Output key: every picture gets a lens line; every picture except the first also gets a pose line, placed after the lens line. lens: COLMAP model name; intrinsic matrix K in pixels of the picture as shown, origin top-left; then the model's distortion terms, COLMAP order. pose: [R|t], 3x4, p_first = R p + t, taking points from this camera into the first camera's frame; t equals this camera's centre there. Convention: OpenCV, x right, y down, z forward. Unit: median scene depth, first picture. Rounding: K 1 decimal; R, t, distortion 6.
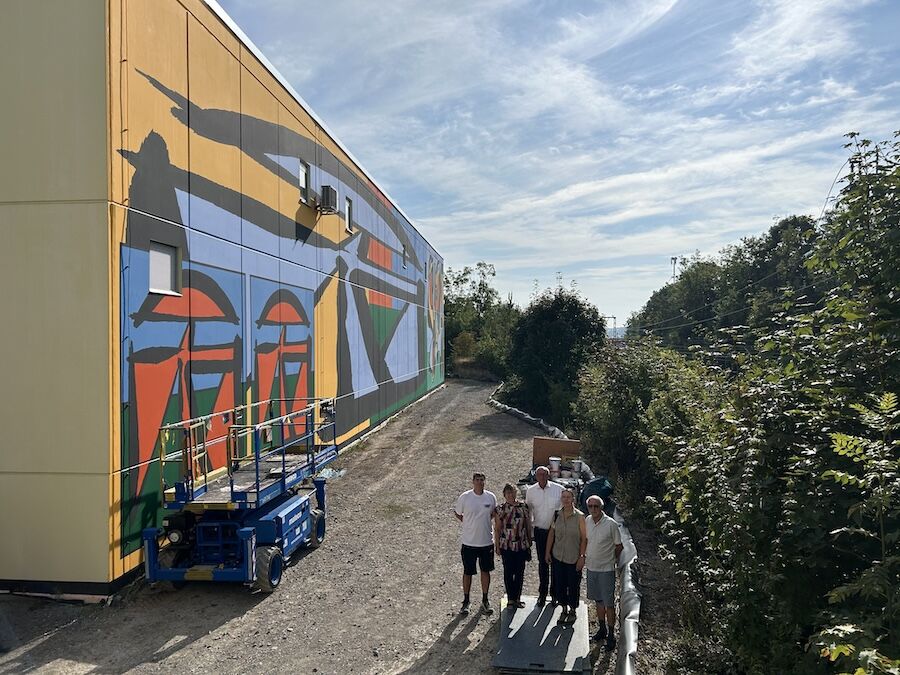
lens RADIAL K [[679.8, 0, 450.9], [0, 679.8, 338.3], [0, 0, 1]] dist [0.025046, -0.003427]
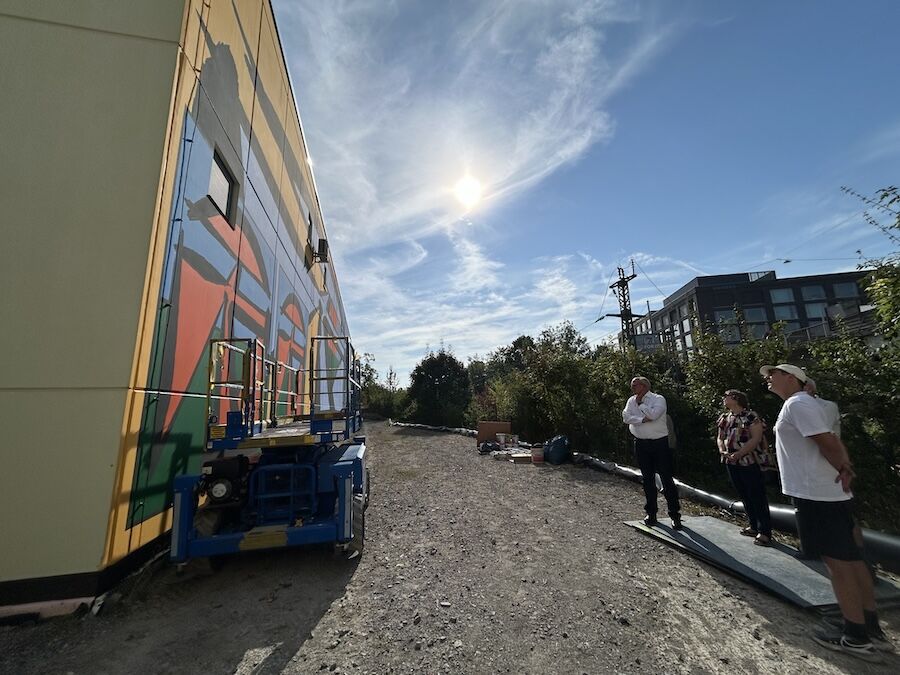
lens RADIAL K [[361.9, 0, 447.6], [0, 361.9, 334.0], [0, 0, 1]] dist [0.001931, 0.000618]
pose [[0.952277, 0.043616, 0.302102, -0.304872], [0.018717, 0.979531, -0.200420, 0.215793], [-0.304660, 0.196510, 0.931969, 0.555241]]
